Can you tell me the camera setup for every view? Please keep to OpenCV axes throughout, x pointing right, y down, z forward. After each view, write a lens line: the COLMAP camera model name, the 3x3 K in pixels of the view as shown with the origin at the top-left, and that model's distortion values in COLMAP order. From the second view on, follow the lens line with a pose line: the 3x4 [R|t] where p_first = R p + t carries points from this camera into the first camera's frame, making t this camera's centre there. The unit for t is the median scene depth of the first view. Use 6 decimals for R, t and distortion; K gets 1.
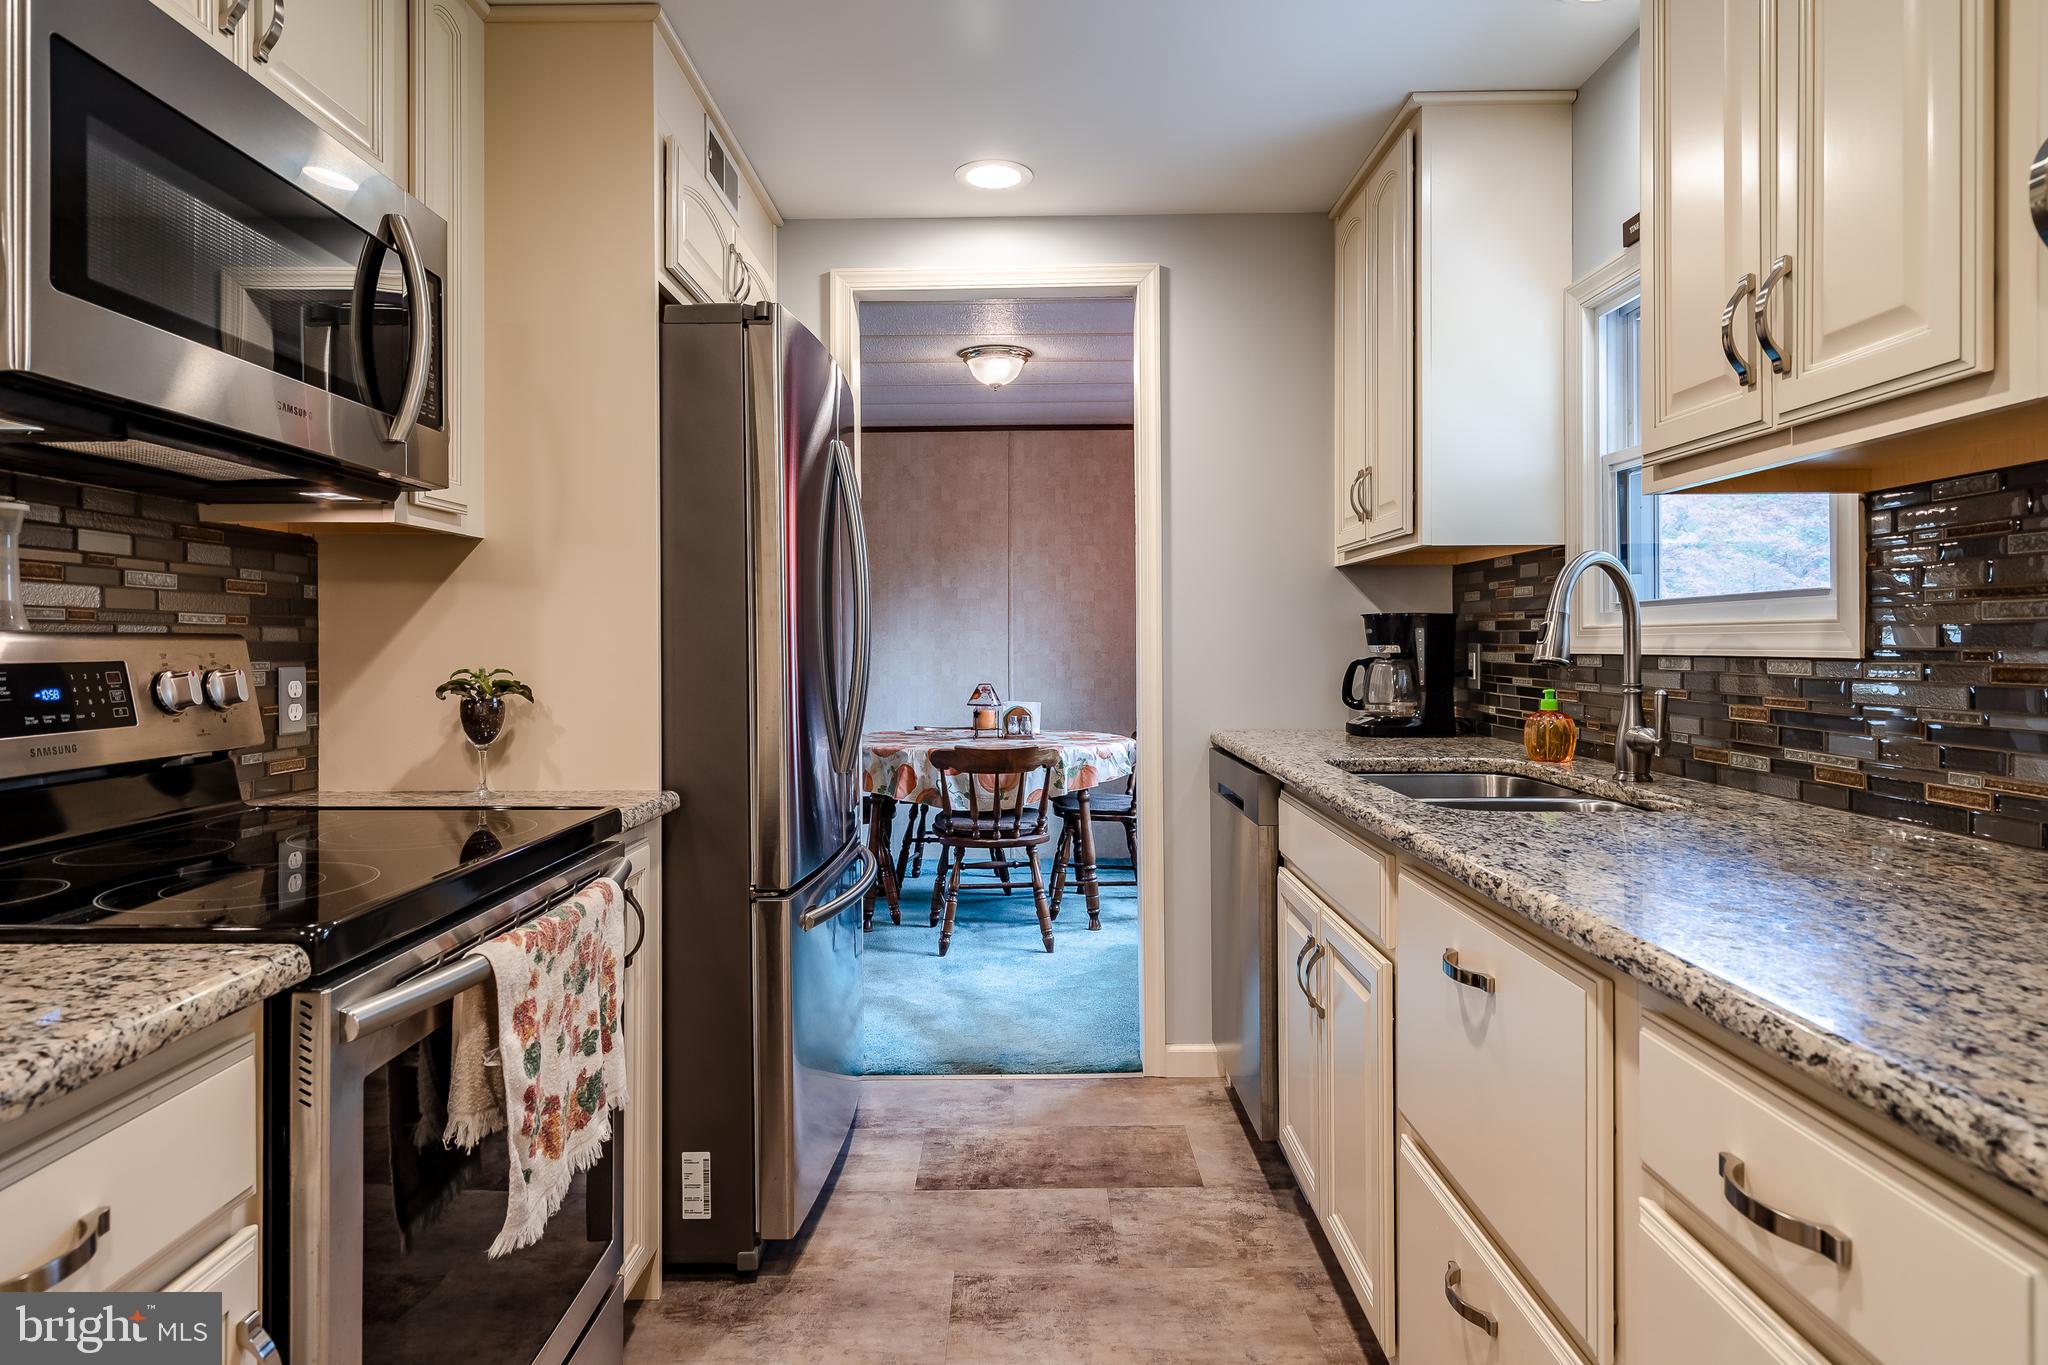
lens RADIAL K [[1160.7, 0, 1015.8], [0, 1160.7, 651.6], [0, 0, 1]] dist [0.005160, 0.001106]
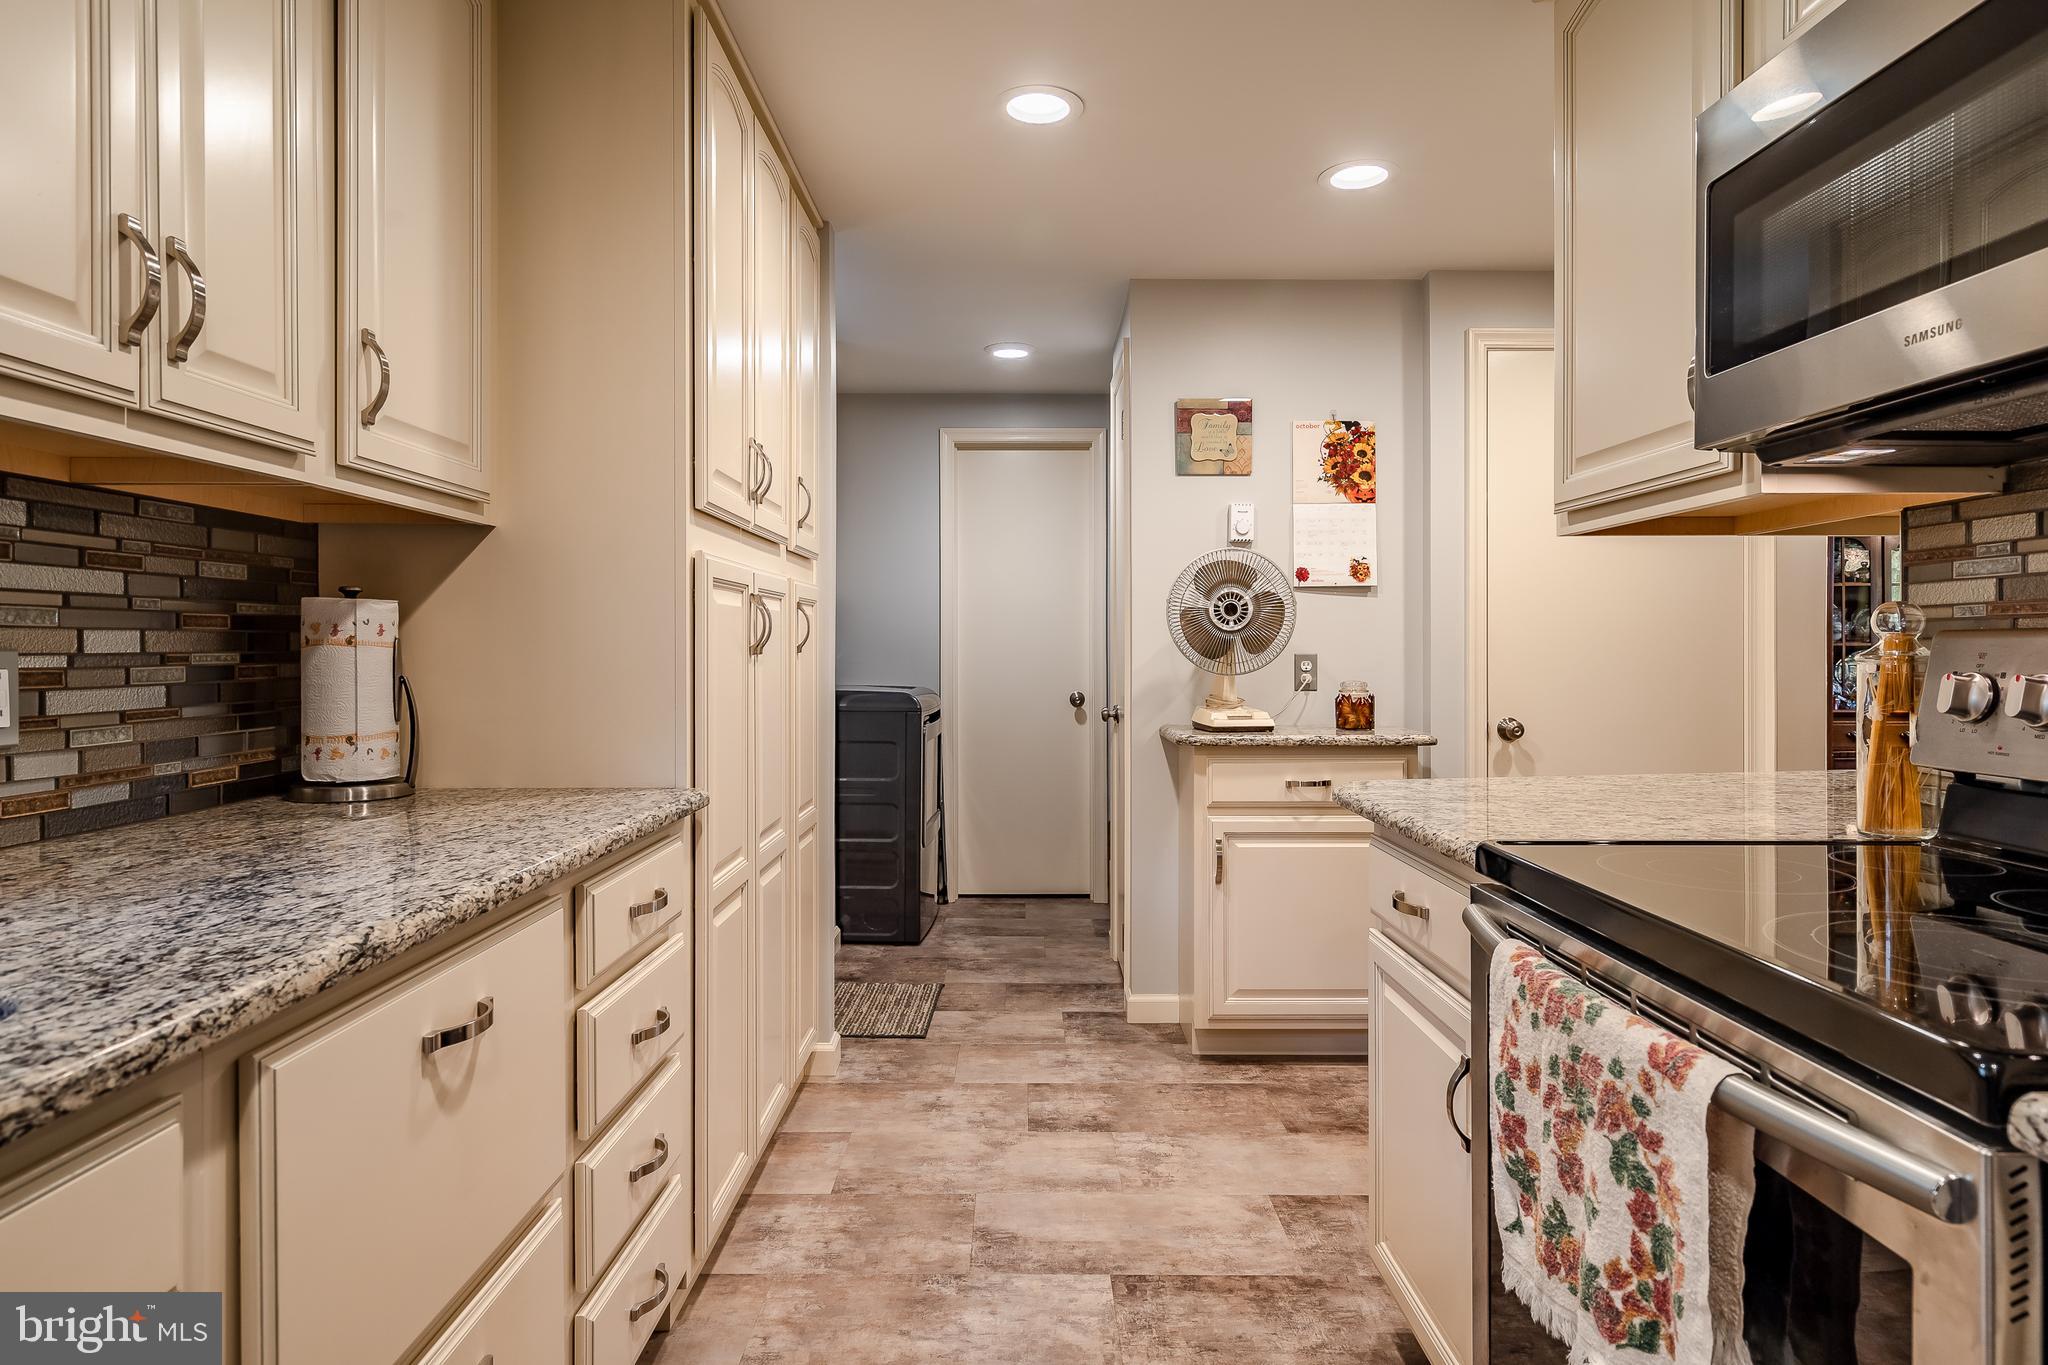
lens RADIAL K [[1160.7, 0, 1015.8], [0, 1160.7, 651.6], [0, 0, 1]] dist [0.005160, 0.001106]
pose [[-0.999978, 0.003756, -0.005477, -0.009949], [0.003719, 0.999971, 0.006700, -0.003465], [0.005502, 0.006679, -0.999963, 1.121208]]
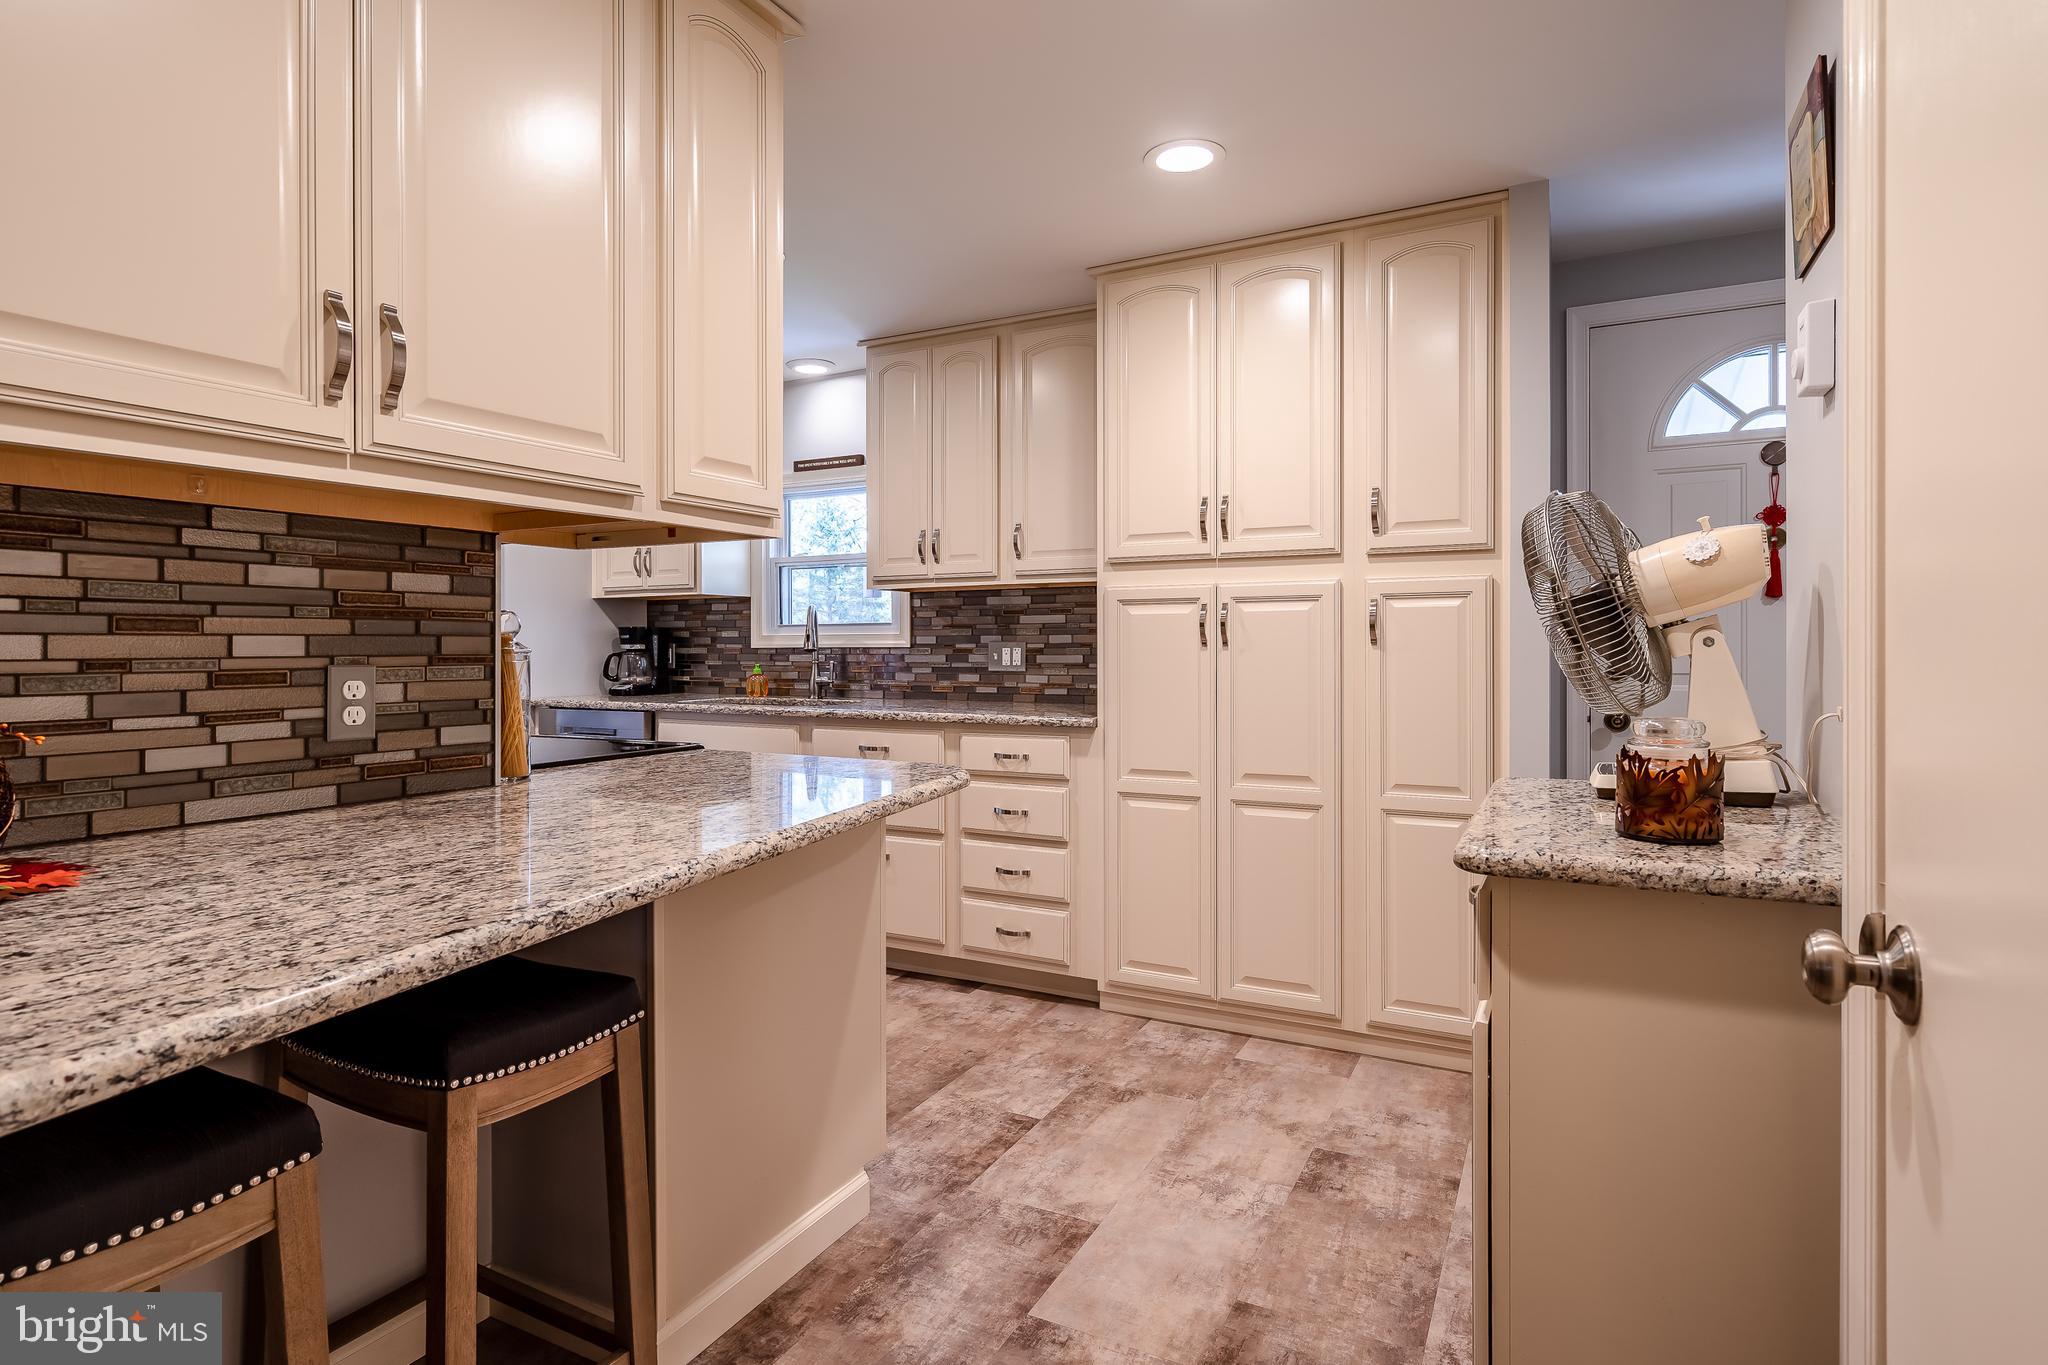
lens RADIAL K [[1054.5, 0, 1015.6], [0, 1054.5, 667.9], [0, 0, 1]] dist [0.001252, 0.001090]
pose [[0.468427, -0.020286, 0.883269, -1.122821], [0.010184, 0.999794, 0.017561, 0.010647], [-0.883444, 0.000769, 0.468537, -0.374818]]
